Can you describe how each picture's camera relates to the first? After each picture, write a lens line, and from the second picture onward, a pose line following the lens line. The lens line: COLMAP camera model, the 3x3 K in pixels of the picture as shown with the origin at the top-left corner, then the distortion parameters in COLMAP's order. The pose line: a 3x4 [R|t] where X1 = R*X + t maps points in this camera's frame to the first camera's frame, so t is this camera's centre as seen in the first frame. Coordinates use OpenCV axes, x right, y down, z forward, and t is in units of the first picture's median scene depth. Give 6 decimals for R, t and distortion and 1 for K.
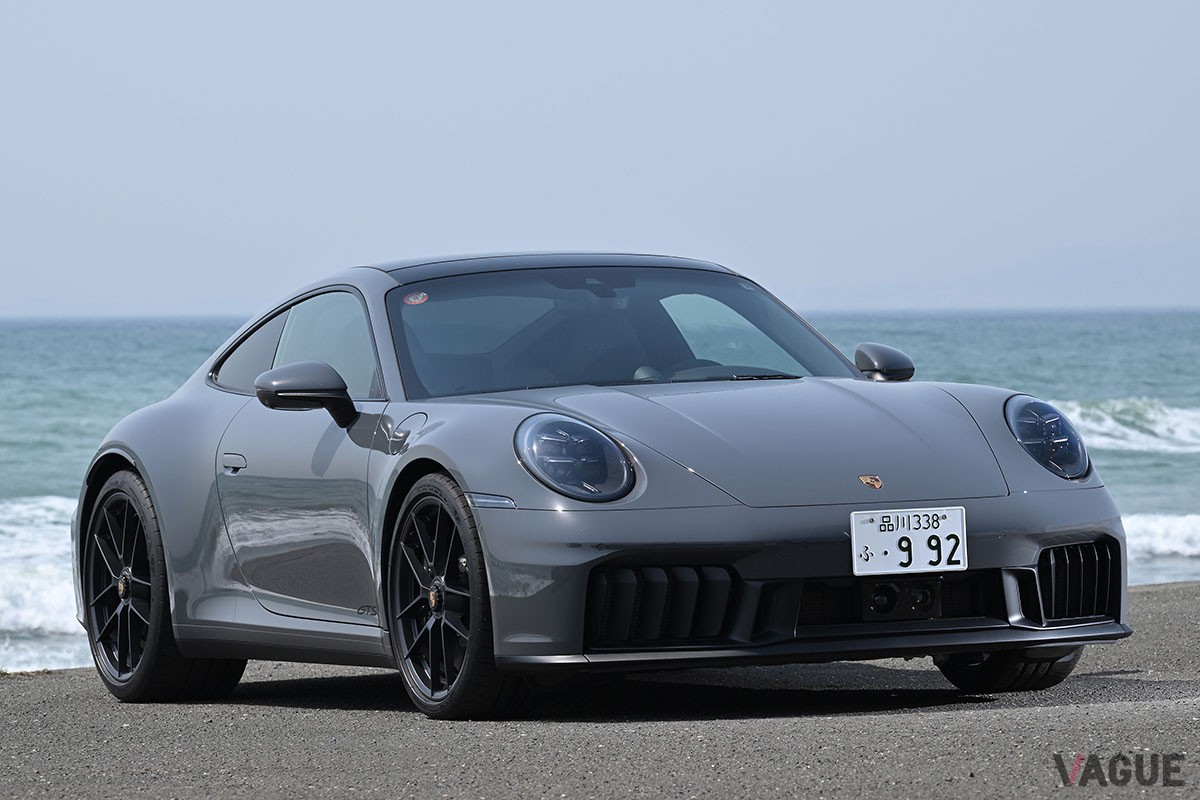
lens RADIAL K [[5362.2, 0, 600.0], [0, 5362.2, 400.0], [0, 0, 1]] dist [0.099754, 1.123721]
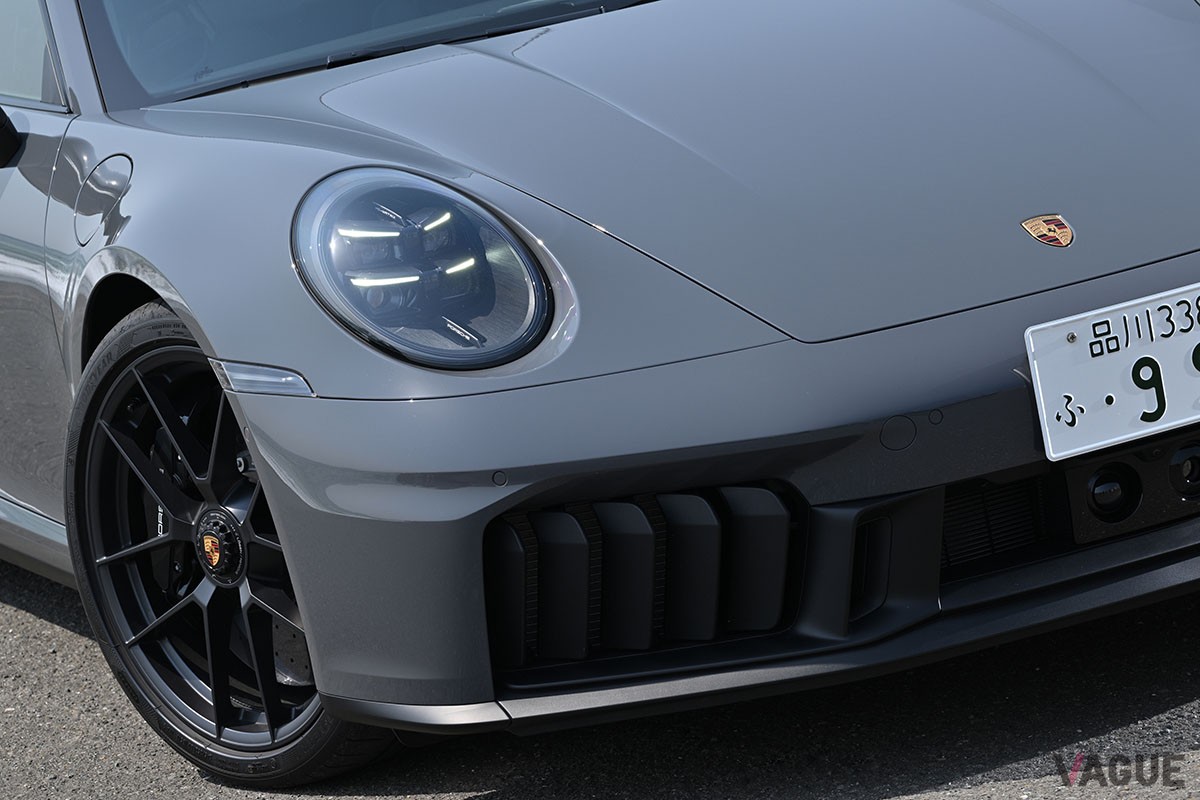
lens RADIAL K [[4624.2, 0, 600.0], [0, 4624.2, 400.0], [0, 0, 1]] dist [0.099048, -5.009502]
pose [[0.989528, -0.143392, -0.016523, 0.016315], [0.144137, 0.975552, 0.165897, -0.044087], [-0.007669, -0.166542, 0.986005, 0.605567]]
